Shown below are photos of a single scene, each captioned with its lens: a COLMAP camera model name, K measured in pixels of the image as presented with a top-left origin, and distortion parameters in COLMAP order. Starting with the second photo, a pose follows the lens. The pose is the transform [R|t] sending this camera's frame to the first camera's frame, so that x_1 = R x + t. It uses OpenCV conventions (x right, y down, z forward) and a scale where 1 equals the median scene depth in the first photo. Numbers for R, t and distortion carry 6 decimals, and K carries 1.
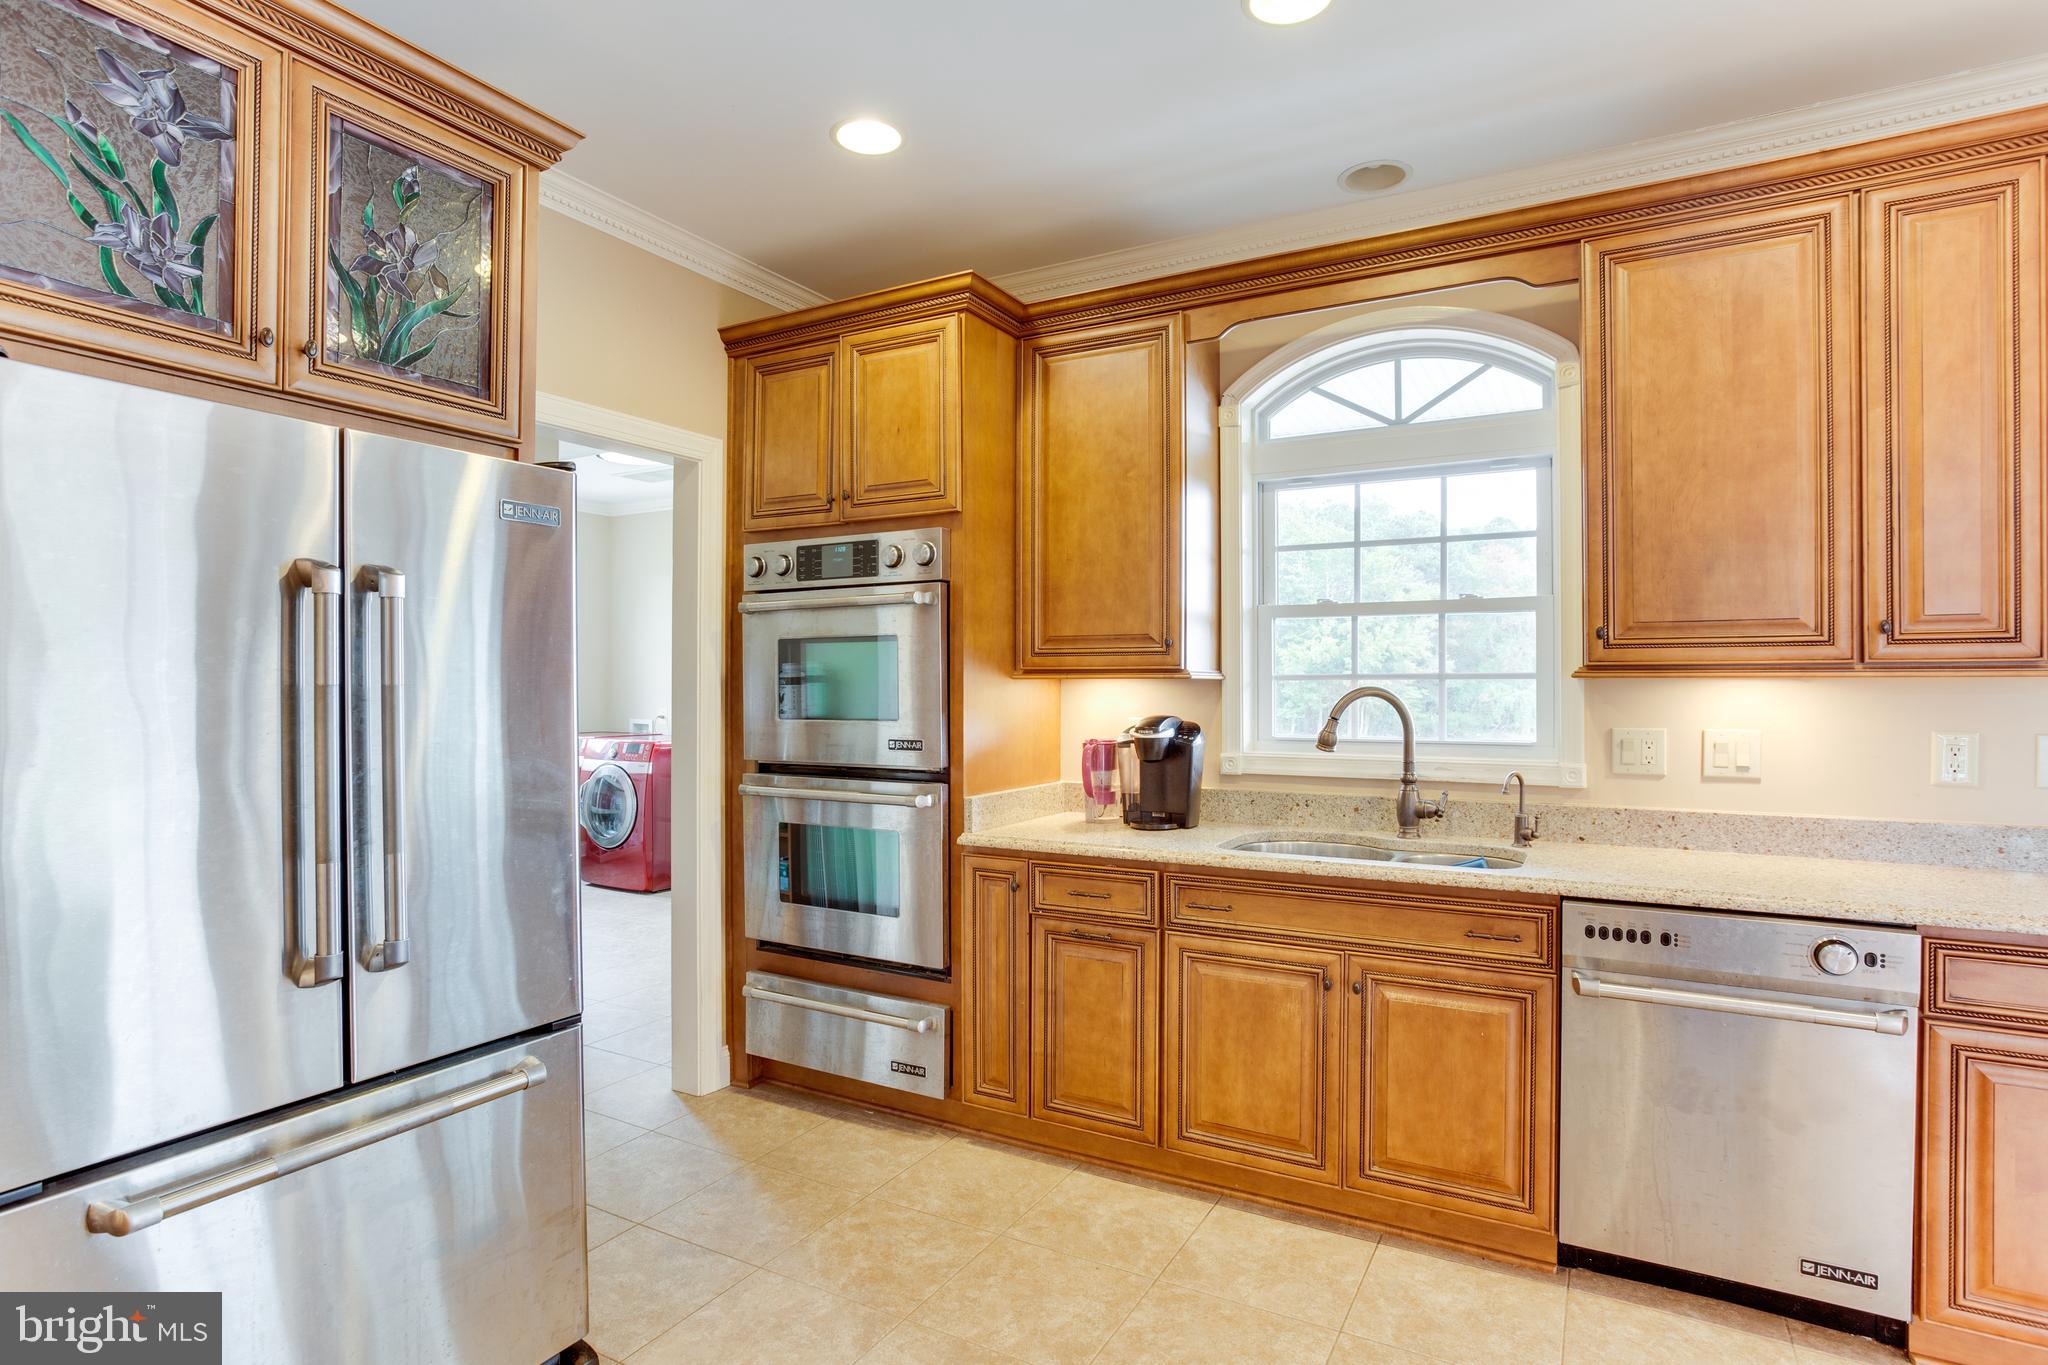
lens RADIAL K [[1049.6, 0, 1019.6], [0, 1049.6, 686.3], [0, 0, 1]] dist [-0.057596, 0.026625]
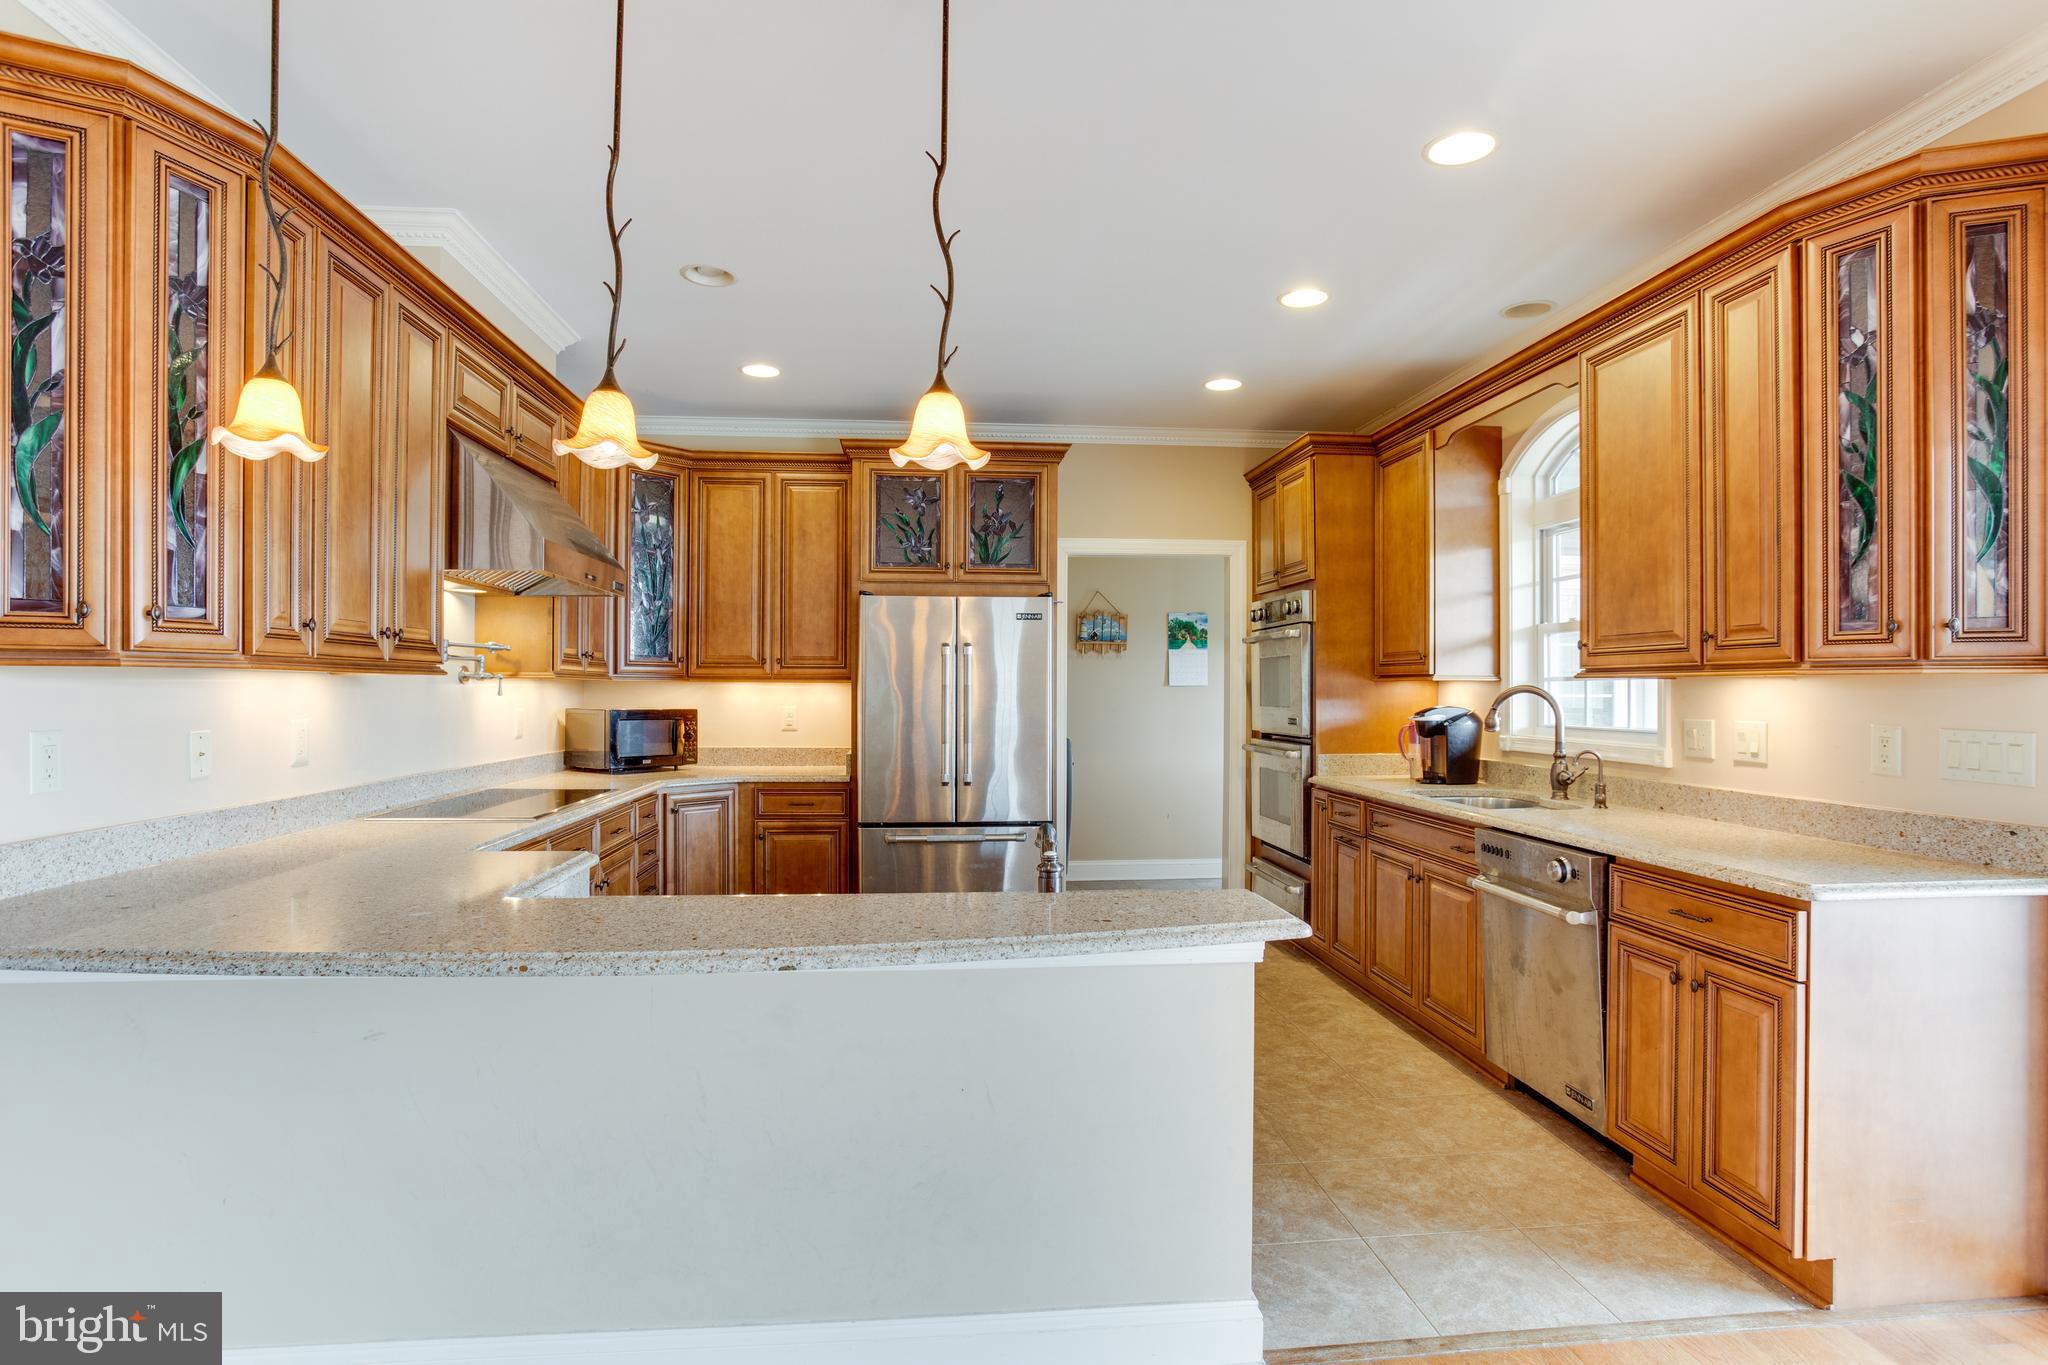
lens RADIAL K [[1034.2, 0, 1029.9], [0, 1034.2, 691.2], [0, 0, 1]] dist [-0.062944, 0.029821]
pose [[0.584137, 0.002033, -0.811653, 1.119295], [-0.002528, 0.999997, 0.000685, 0.008995], [0.811651, 0.001651, 0.584140, -0.332435]]
